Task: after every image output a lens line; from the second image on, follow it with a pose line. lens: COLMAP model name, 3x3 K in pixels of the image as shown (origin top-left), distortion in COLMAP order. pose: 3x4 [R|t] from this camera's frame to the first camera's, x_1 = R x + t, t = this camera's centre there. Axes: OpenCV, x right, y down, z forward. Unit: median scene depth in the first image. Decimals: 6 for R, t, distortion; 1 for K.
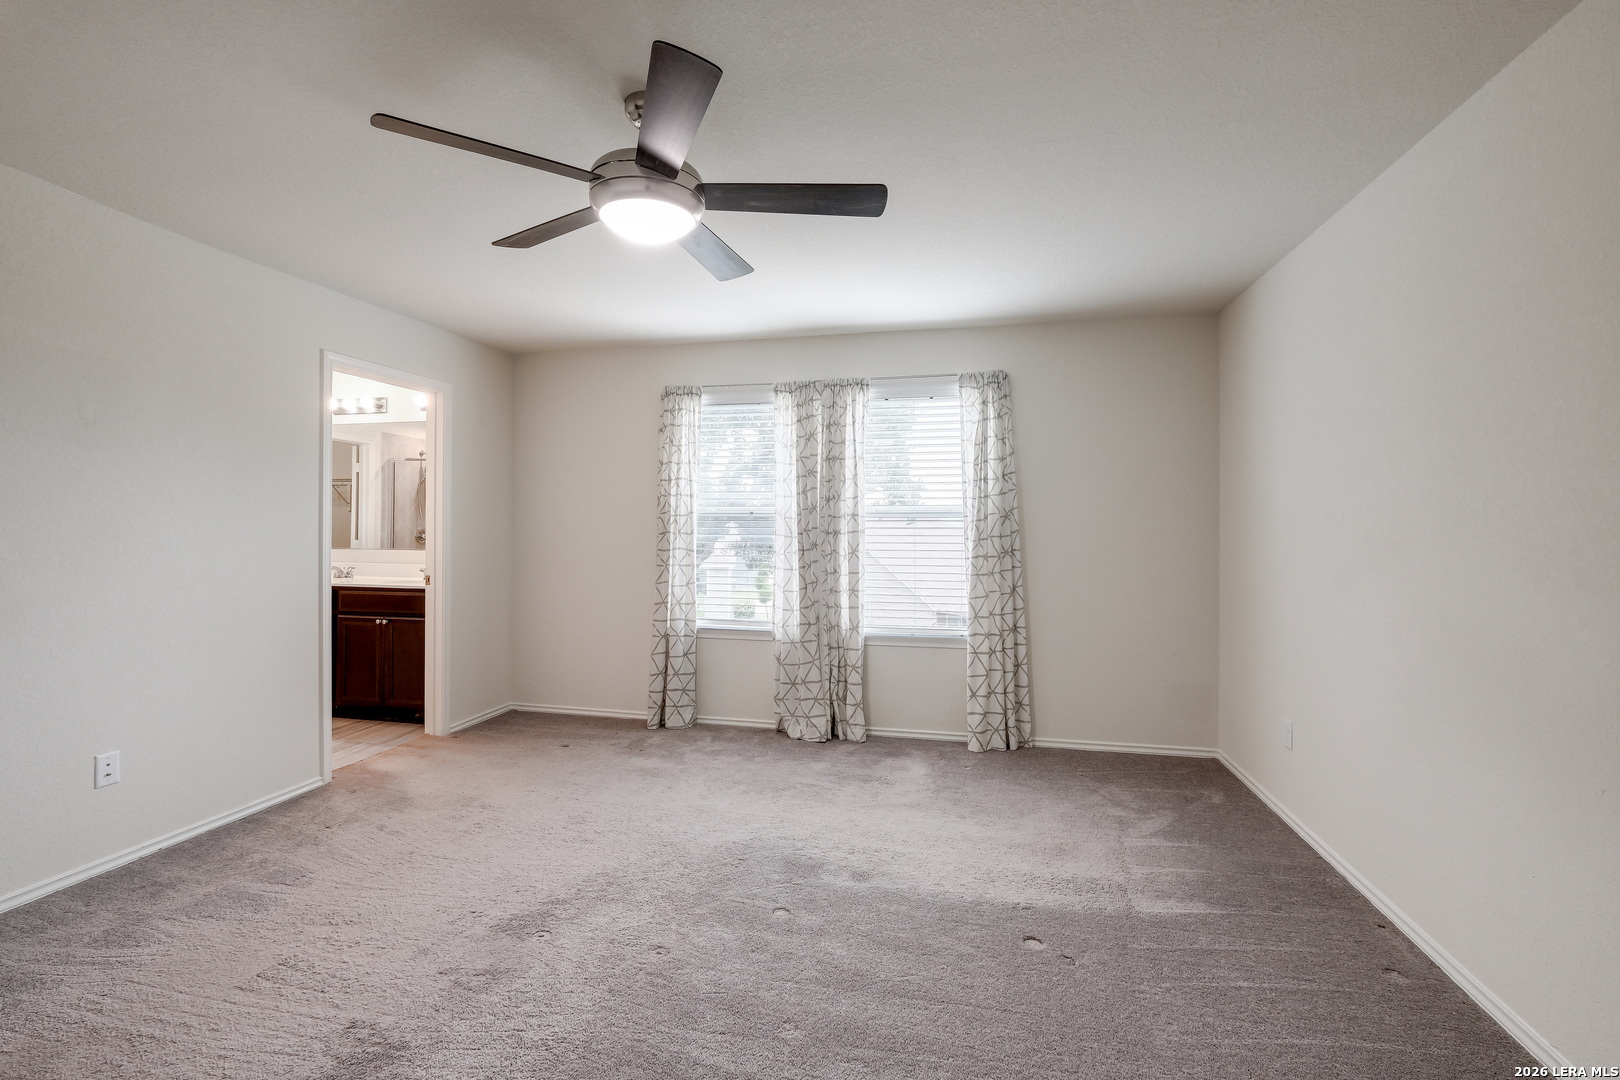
lens RADIAL K [[703.9, 0, 810.7], [0, 703.9, 537.8], [0, 0, 1]] dist [-0.004505, 0.000171]
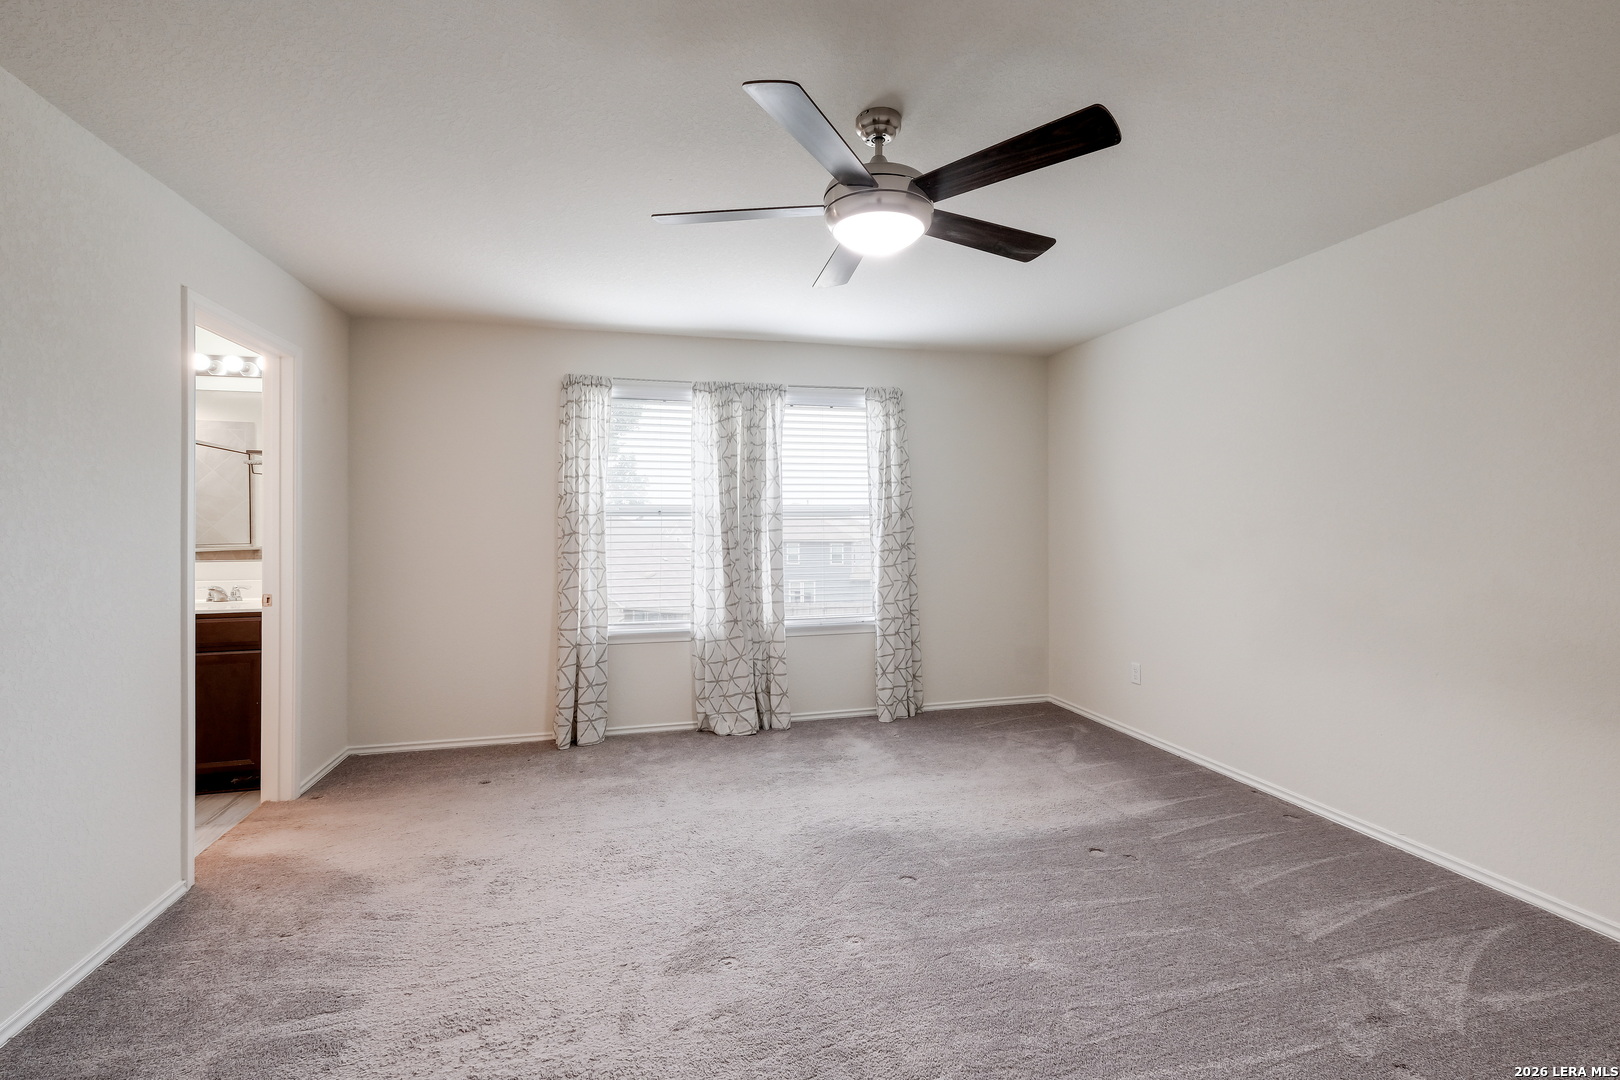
lens RADIAL K [[684.6, 0, 808.5], [0, 684.6, 532.4], [0, 0, 1]] dist [0.007250, 0.000280]
pose [[0.893395, -0.014952, 0.449024, -0.366763], [0.016536, 0.999863, 0.000394, -0.004514], [-0.448969, 0.007073, 0.893520, 0.066712]]
